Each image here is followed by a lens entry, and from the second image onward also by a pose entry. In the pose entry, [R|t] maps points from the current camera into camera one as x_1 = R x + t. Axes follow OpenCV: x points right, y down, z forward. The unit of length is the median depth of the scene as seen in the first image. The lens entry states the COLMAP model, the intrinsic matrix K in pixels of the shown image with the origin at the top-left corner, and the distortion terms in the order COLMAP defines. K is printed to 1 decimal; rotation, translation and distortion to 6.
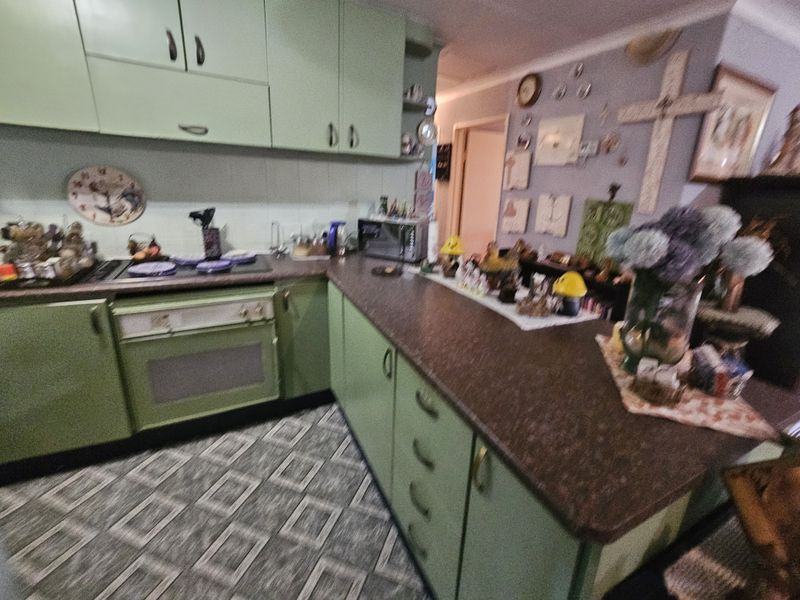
lens RADIAL K [[341.9, 0, 409.8], [0, 341.9, 279.6], [0, 0, 1]] dist [-0.001650, 0.000146]
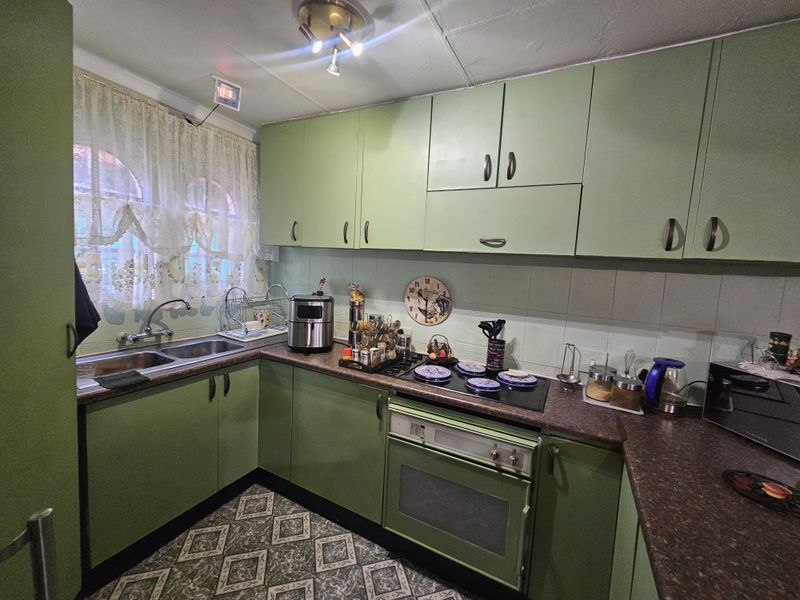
lens RADIAL K [[332.6, 0, 403.4], [0, 332.6, 298.2], [0, 0, 1]] dist [-0.002229, 0.000241]
pose [[0.585462, 0.064072, -0.808164, -0.005879], [-0.248240, 0.963156, -0.103474, -0.112171], [0.771759, 0.261199, 0.579796, 0.264940]]
